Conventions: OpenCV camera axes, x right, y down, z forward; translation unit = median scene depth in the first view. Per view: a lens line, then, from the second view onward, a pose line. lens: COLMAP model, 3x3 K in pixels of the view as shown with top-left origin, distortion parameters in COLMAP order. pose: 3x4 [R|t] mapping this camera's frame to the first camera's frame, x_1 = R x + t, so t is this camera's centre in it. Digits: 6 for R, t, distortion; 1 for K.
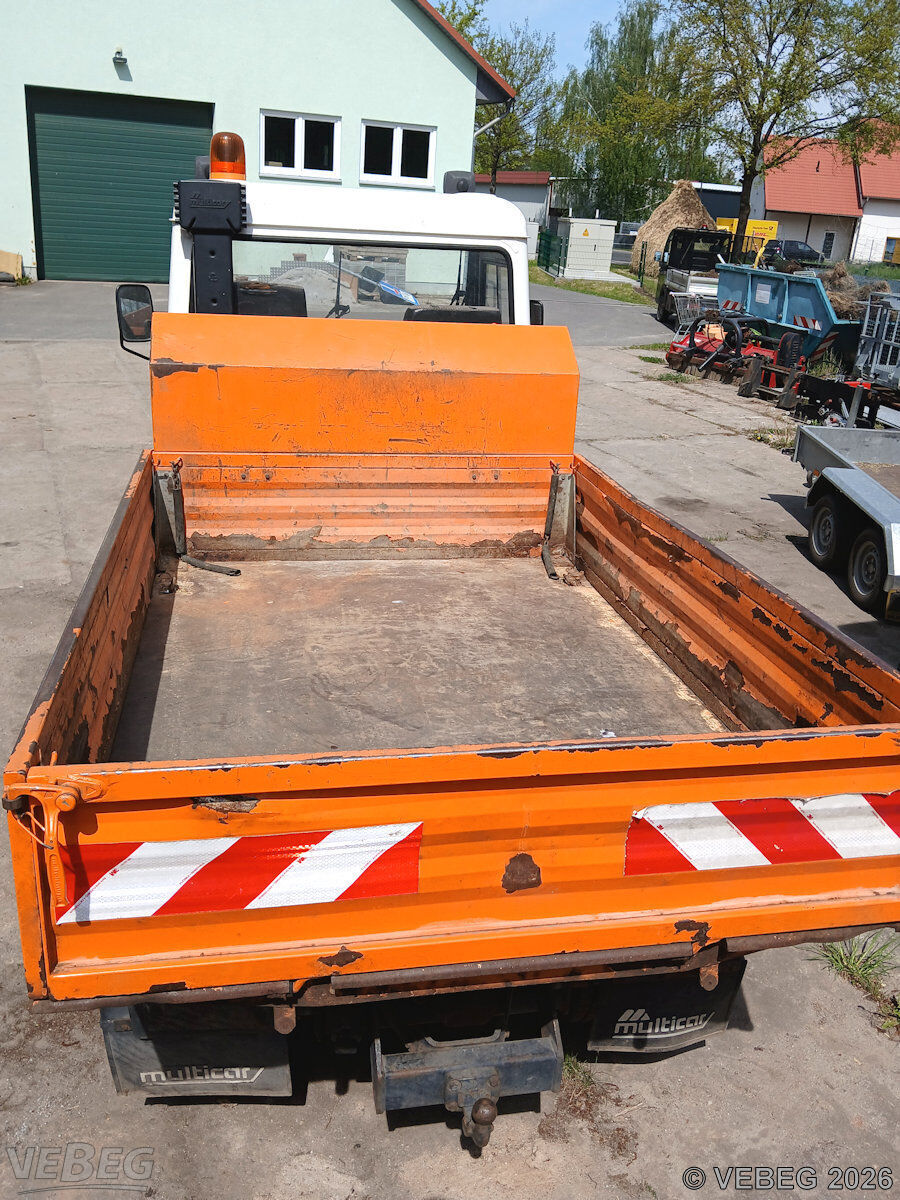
lens RADIAL K [[947.7, 0, 497.0], [0, 947.7, 576.8], [0, 0, 1]] dist [0.063275, -0.121161]
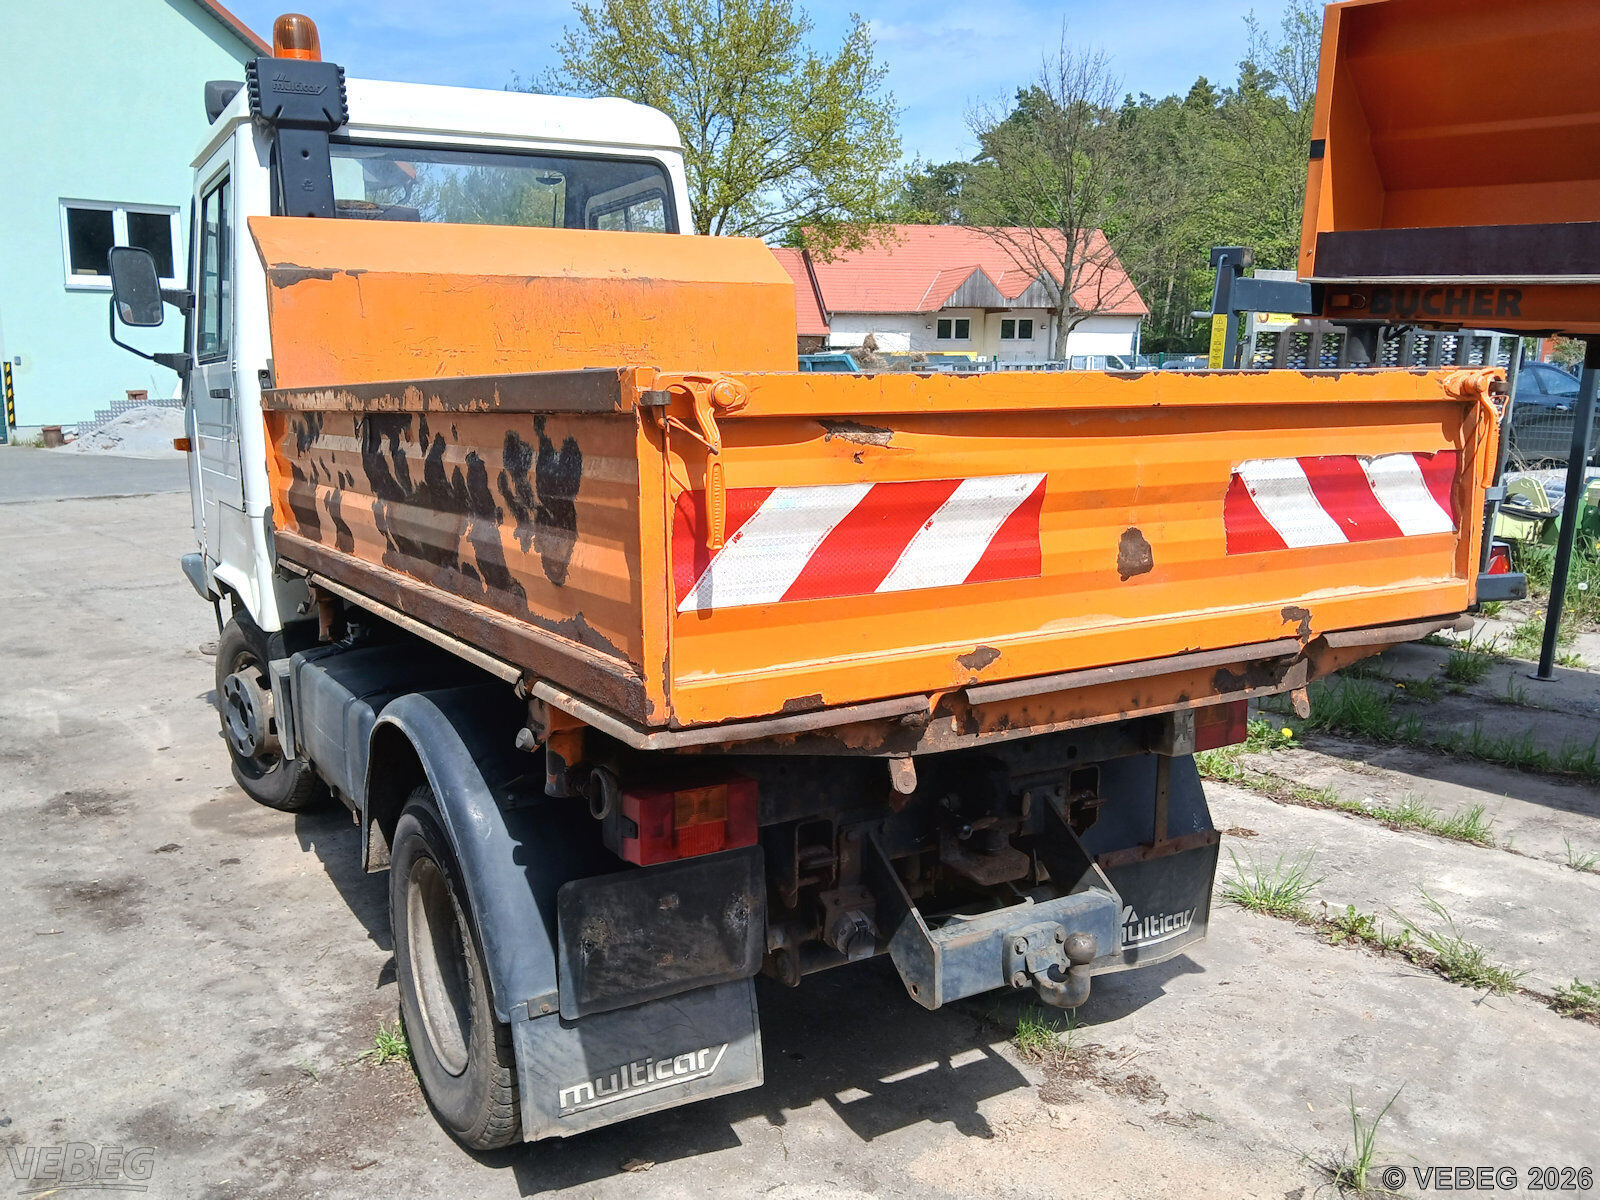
lens RADIAL K [[1263.6, 0, 818.7], [0, 1263.6, 597.8], [0, 0, 1]] dist [0.063275, -0.121161]
pose [[0.944709, -0.133986, 0.299286, -0.553289], [0.179963, 0.974824, -0.131647, 0.427992], [-0.274112, 0.178229, 0.945038, 0.023617]]
